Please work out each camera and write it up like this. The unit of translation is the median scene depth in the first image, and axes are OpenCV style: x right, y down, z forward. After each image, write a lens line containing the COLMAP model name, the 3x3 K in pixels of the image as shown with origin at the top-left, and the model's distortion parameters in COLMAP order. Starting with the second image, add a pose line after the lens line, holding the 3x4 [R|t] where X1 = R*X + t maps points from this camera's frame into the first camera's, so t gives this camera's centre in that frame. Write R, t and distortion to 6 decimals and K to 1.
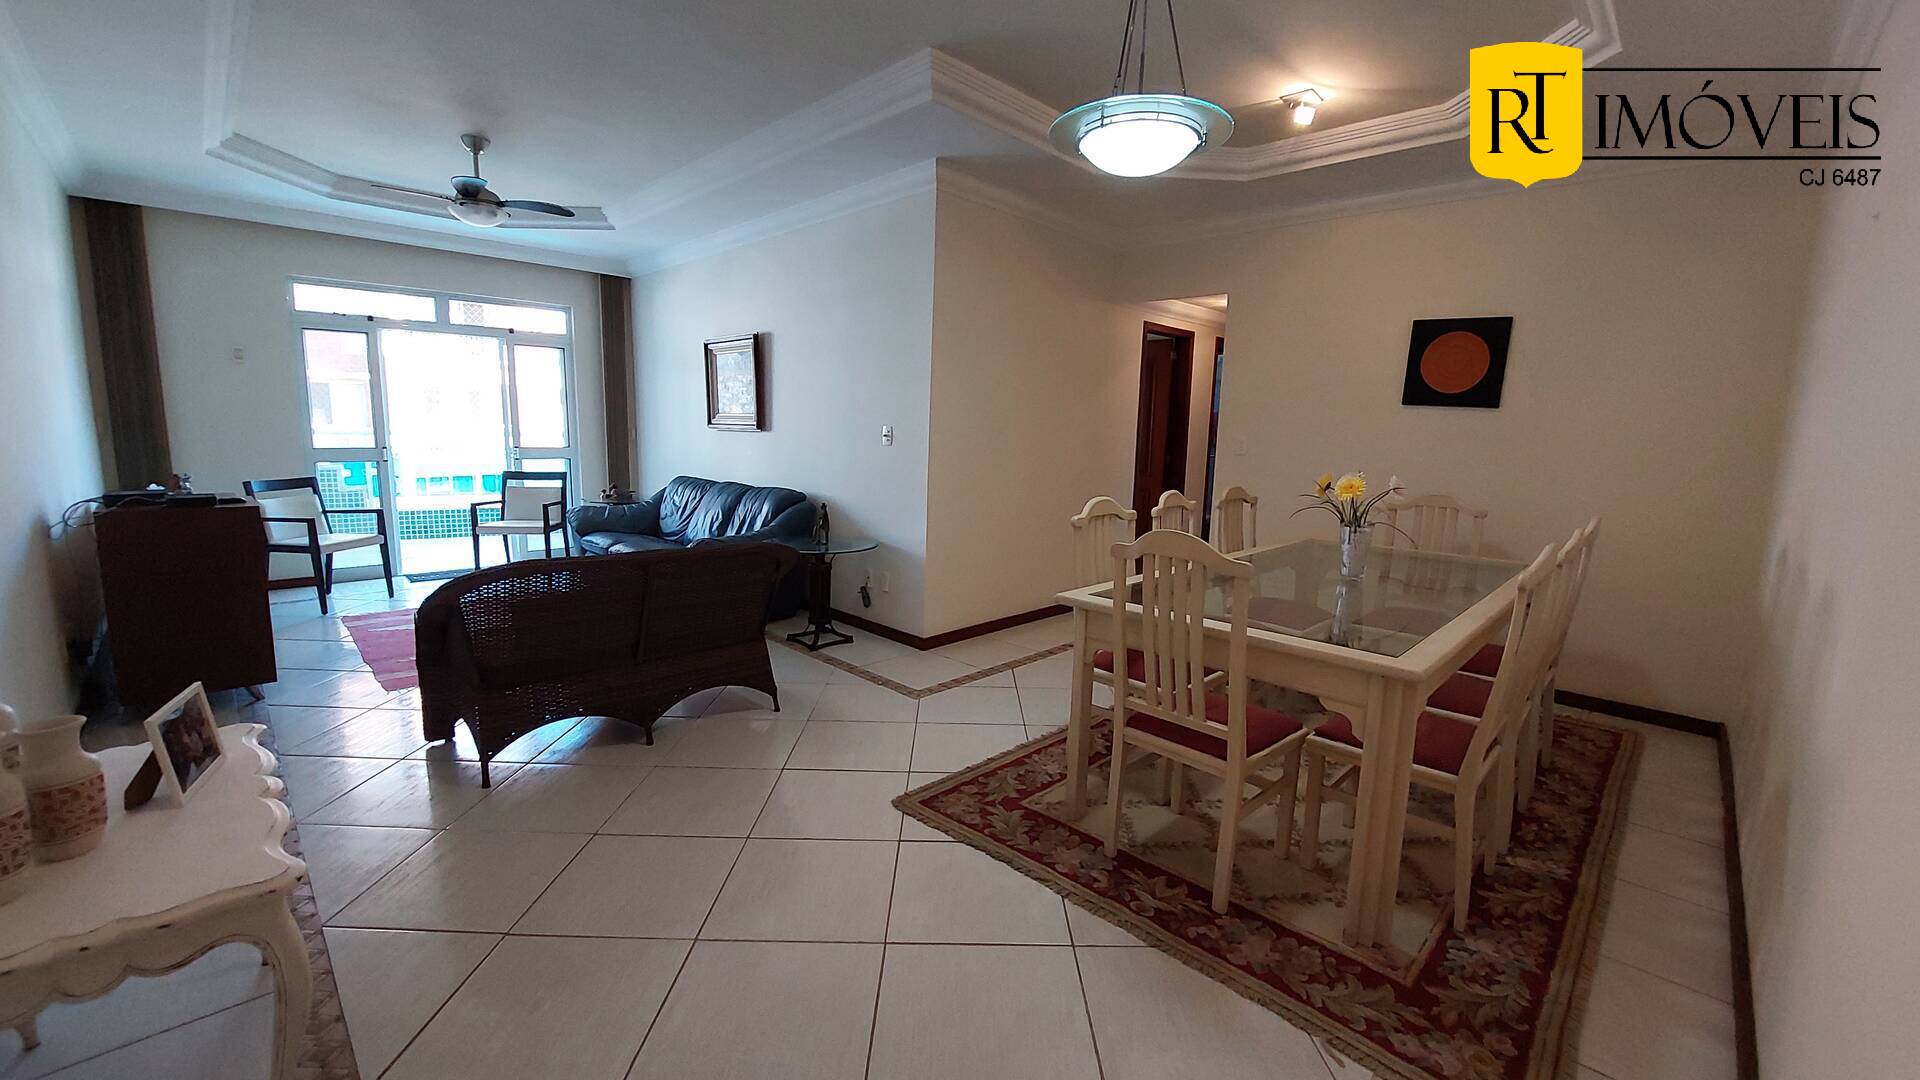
lens RADIAL K [[760.9, 0, 961.8], [0, 760.9, 541.0], [0, 0, 1]] dist [-0.014031, -0.001422]
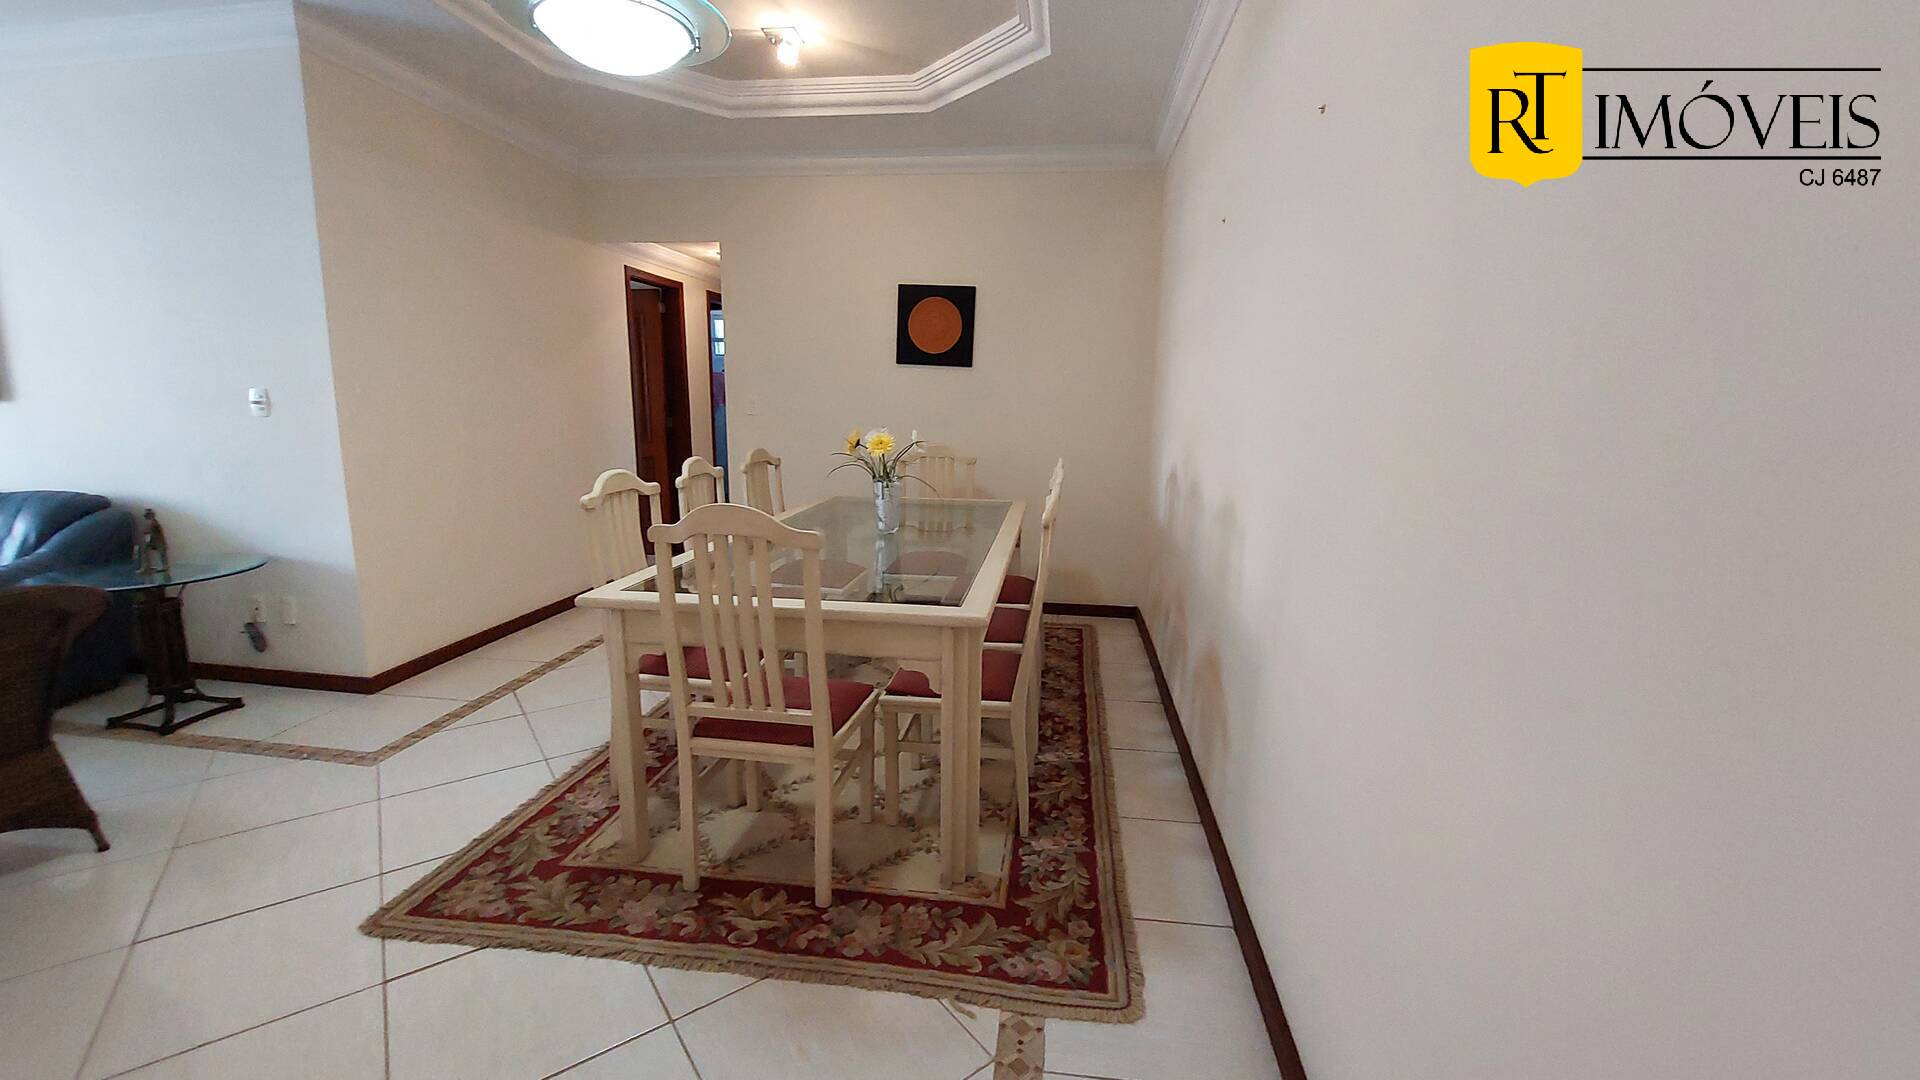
lens RADIAL K [[760.9, 0, 966.0], [0, 760.9, 540.6], [0, 0, 1]] dist [-0.014031, -0.001422]
pose [[0.793975, -0.125086, 0.594943, -0.014603], [0.097651, 0.992138, 0.078276, -0.008859], [-0.600056, -0.004052, 0.799947, 0.113774]]
